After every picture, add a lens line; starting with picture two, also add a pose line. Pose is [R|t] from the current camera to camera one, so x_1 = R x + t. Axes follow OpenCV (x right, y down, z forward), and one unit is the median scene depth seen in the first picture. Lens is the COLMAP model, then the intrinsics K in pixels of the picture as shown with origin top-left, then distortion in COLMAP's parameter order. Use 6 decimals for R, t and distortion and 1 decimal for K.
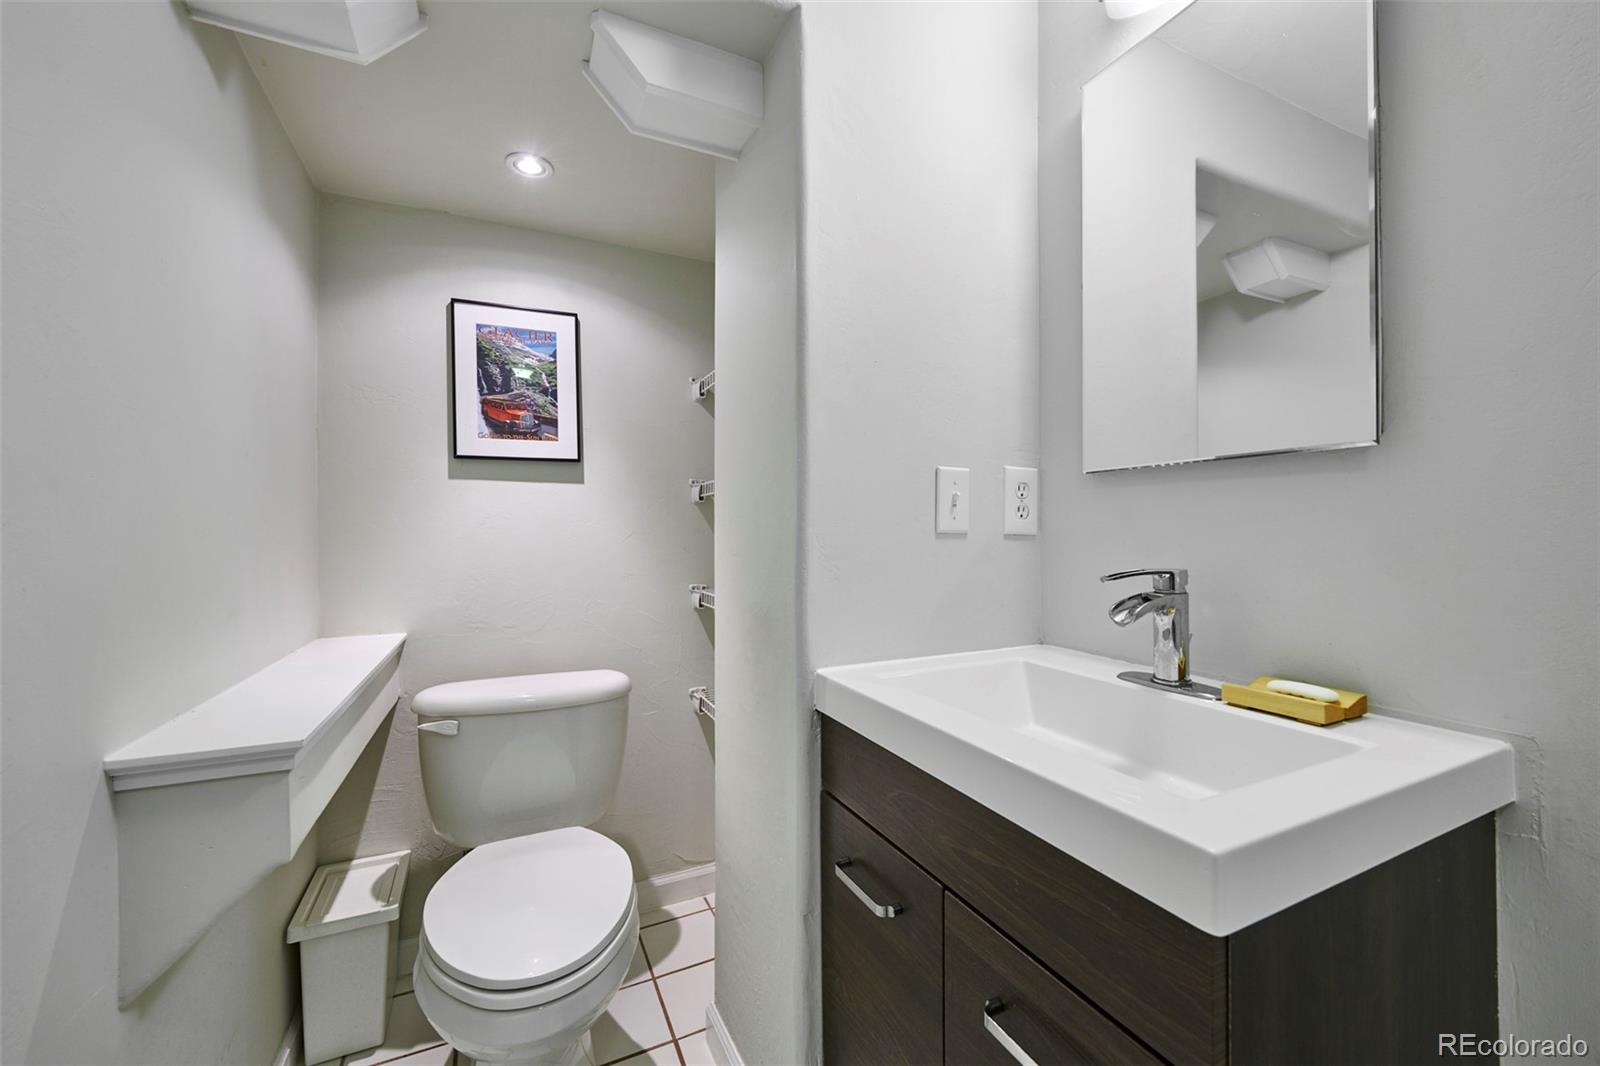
lens RADIAL K [[638.1, 0, 808.6], [0, 638.1, 532.0], [0, 0, 1]] dist [-0.000476, 0.000101]
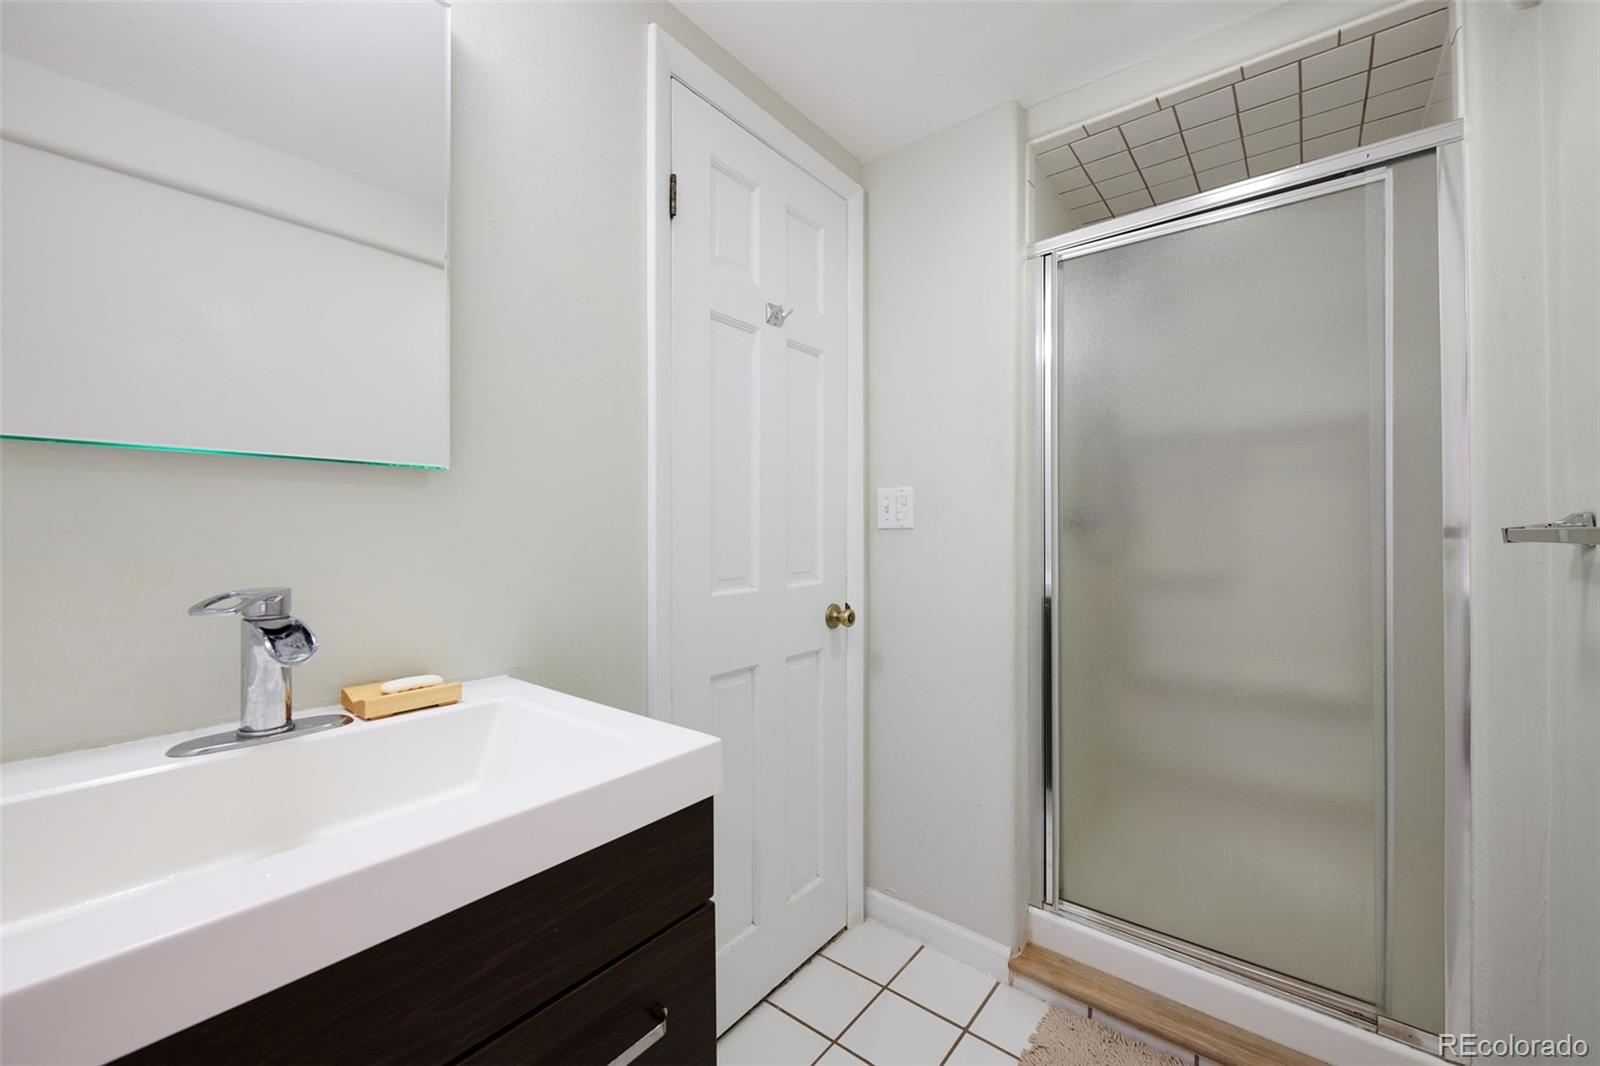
lens RADIAL K [[638.1, 0, 808.6], [0, 638.1, 532.0], [0, 0, 1]] dist [-0.000476, 0.000101]
pose [[-0.442736, 0.002520, 0.896649, -0.427429], [0.009970, 0.999948, 0.002113, -0.000952], [-0.896597, 0.009875, -0.442738, 0.765146]]
